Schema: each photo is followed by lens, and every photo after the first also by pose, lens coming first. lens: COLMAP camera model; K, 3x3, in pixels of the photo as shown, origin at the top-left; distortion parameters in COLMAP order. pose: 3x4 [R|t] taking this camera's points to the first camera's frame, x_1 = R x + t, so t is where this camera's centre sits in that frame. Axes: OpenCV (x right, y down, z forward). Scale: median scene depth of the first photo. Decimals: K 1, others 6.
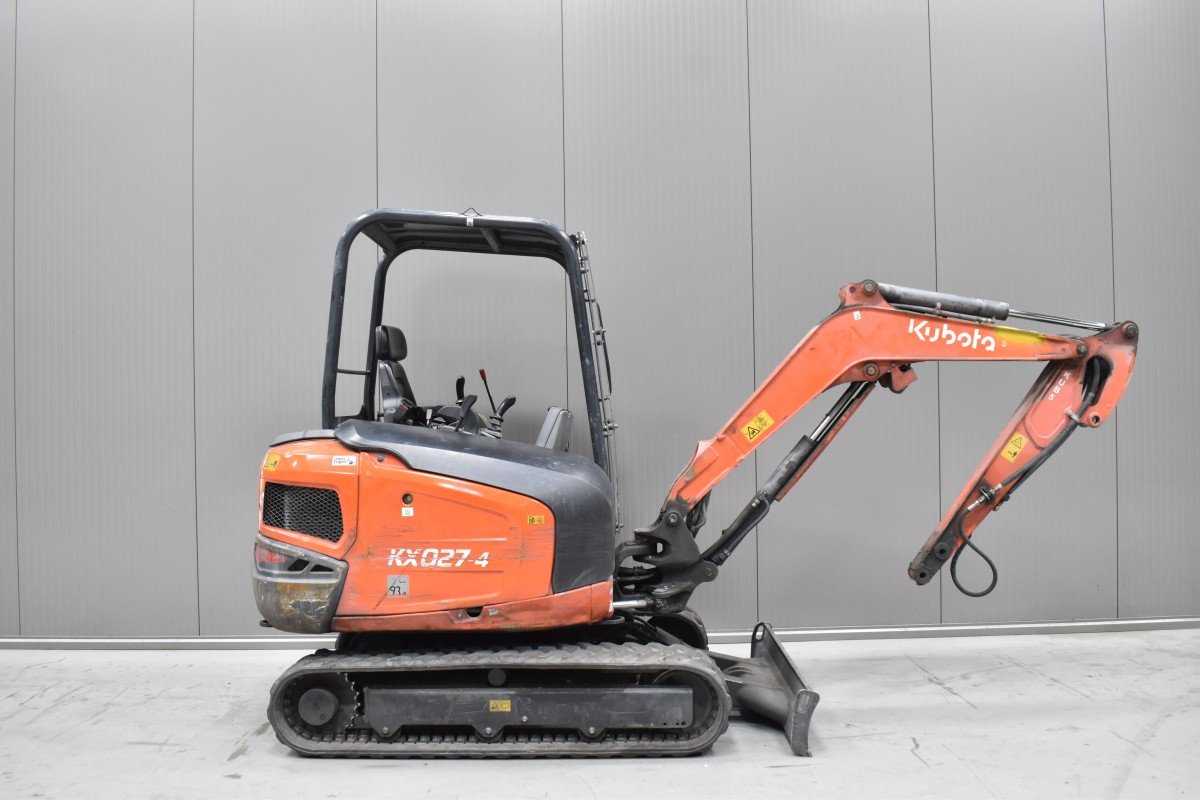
lens RADIAL K [[1049.2, 0, 600.0], [0, 1049.2, 400.0], [0, 0, 1]] dist [-0.089781, 0.004343]
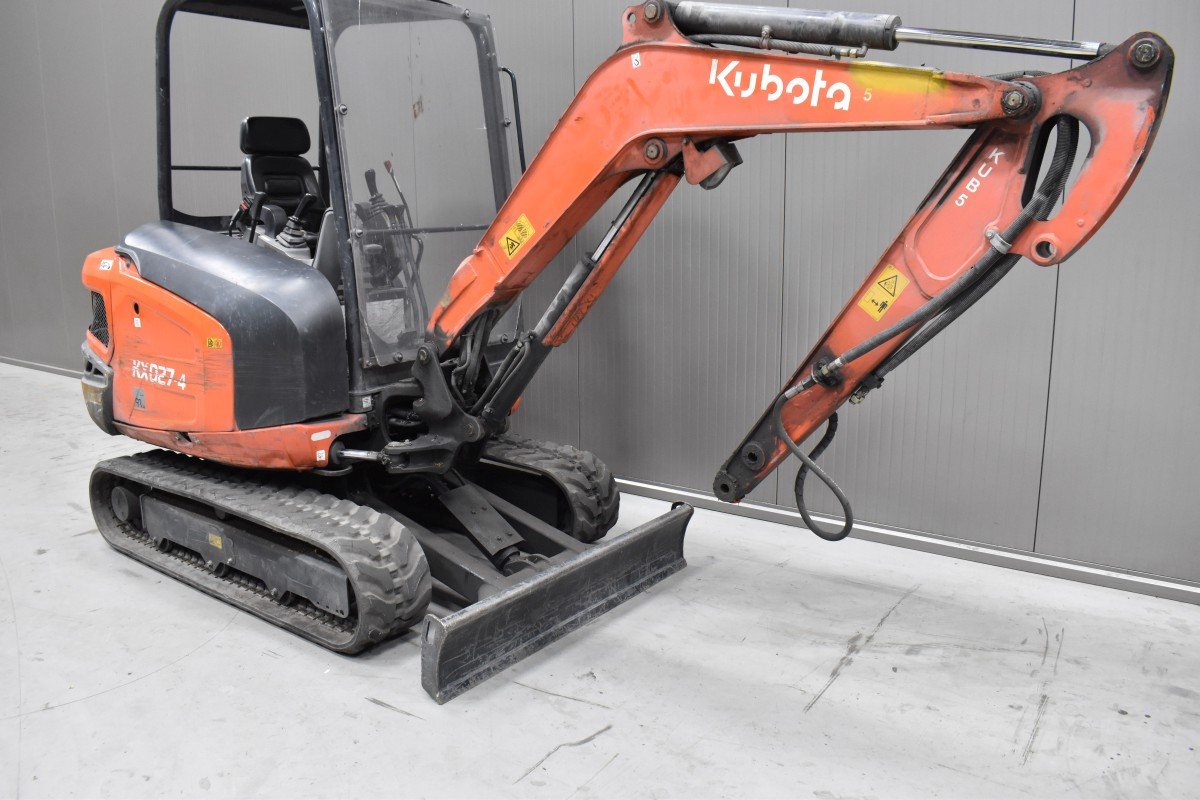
lens RADIAL K [[949.0, 0, 600.0], [0, 949.0, 400.0], [0, 0, 1]] dist [-0.092009, 0.004368]
pose [[0.807332, 0.130319, -0.575527, 0.577413], [-0.002657, 0.976102, 0.217295, -0.005892], [0.590091, -0.173900, 0.788385, 0.523388]]
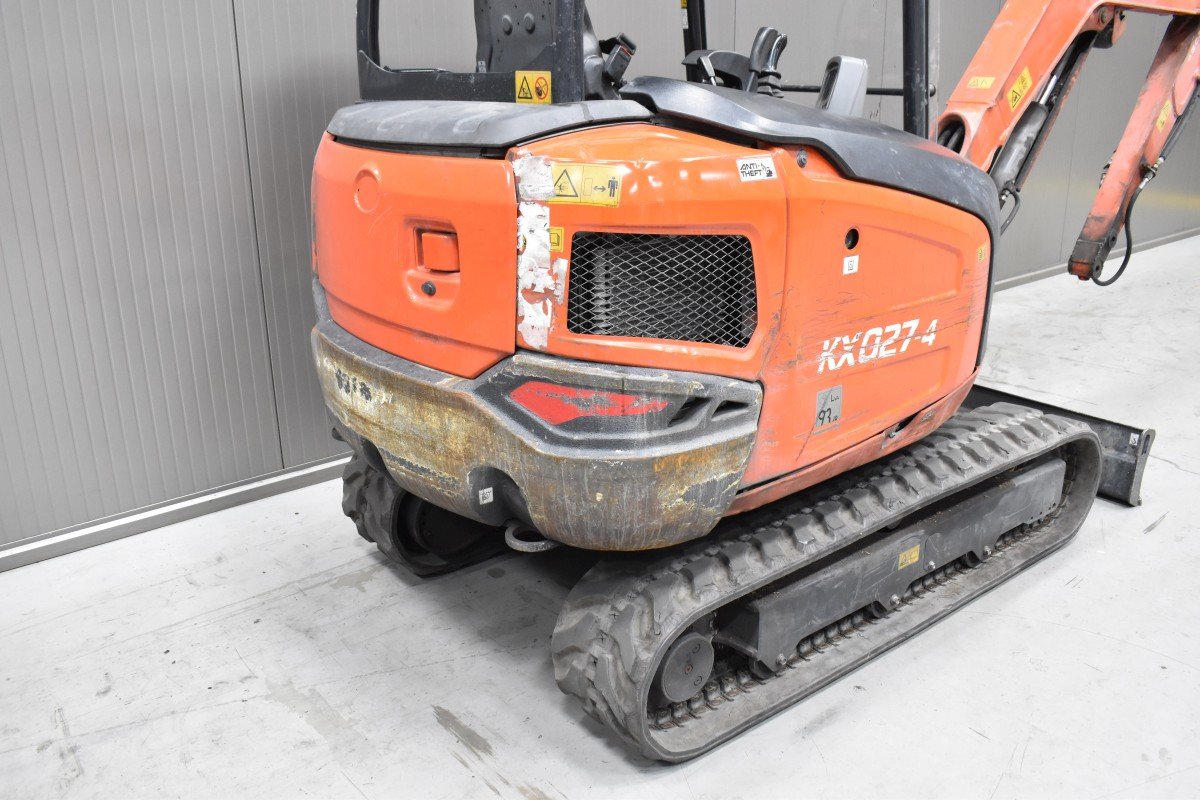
lens RADIAL K [[1016.9, 0, 600.0], [0, 1016.9, 400.0], [0, 0, 1]] dist [-0.089362, 0.008537]
pose [[0.776439, -0.197228, 0.598535, -0.529795], [-0.000330, 0.949638, 0.313350, 0.014411], [-0.630192, -0.243495, 0.737270, 0.633605]]
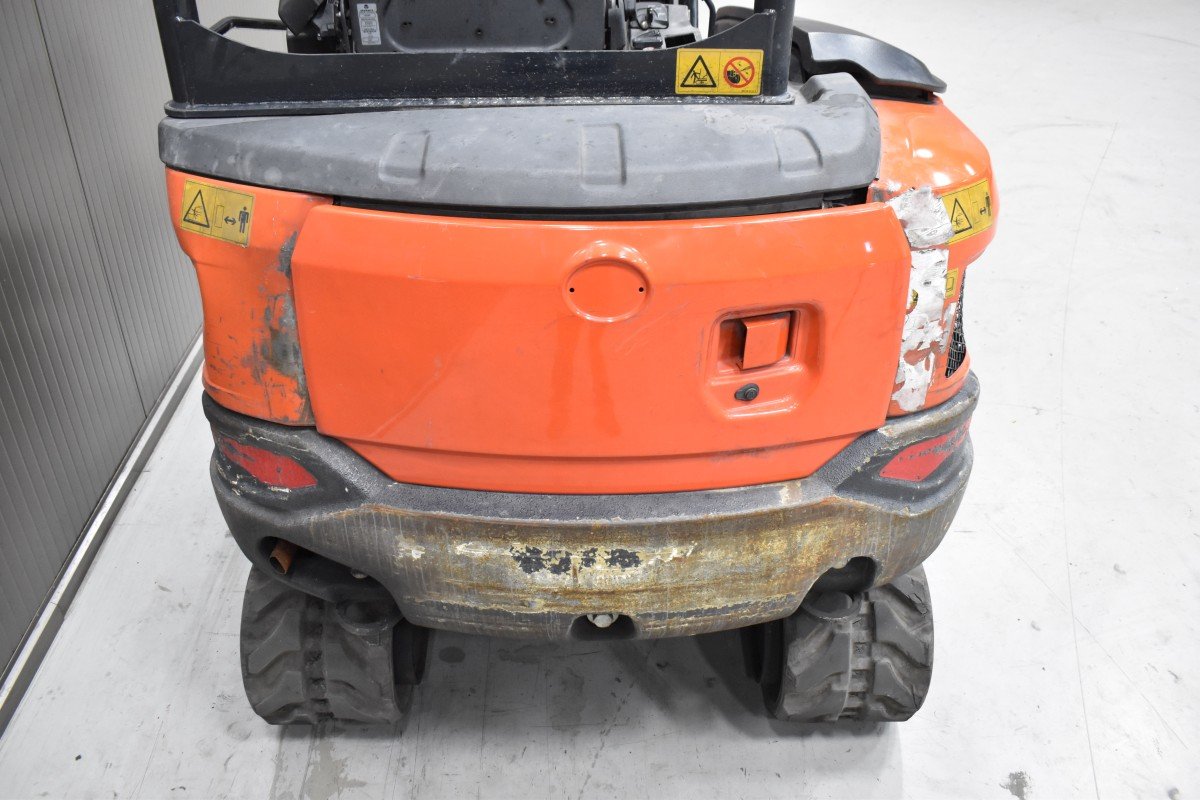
lens RADIAL K [[1016.9, 0, 600.0], [0, 1016.9, 400.0], [0, 0, 1]] dist [-0.089362, 0.008537]
pose [[-0.032135, -0.531724, 0.846308, -0.579162], [-0.006046, 0.846833, 0.531824, -0.056268], [-0.999465, 0.011974, -0.030428, 1.054230]]
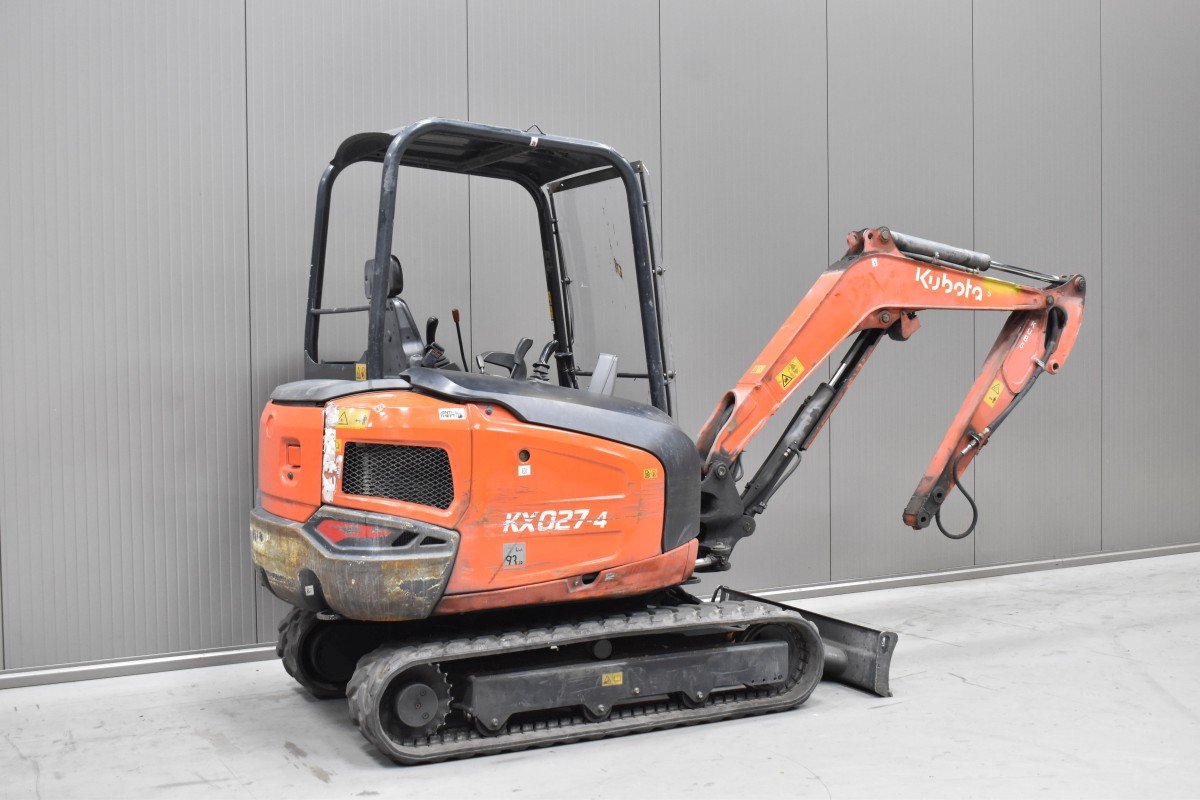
lens RADIAL K [[1411.0, 0, 600.0], [0, 1411.0, 400.0], [0, 0, 1]] dist [-0.060045, -0.015948]
pose [[0.889122, -0.012528, 0.457499, -0.608996], [-0.002124, 0.999502, 0.031498, 0.008905], [-0.457665, -0.028977, 0.888652, -0.079296]]
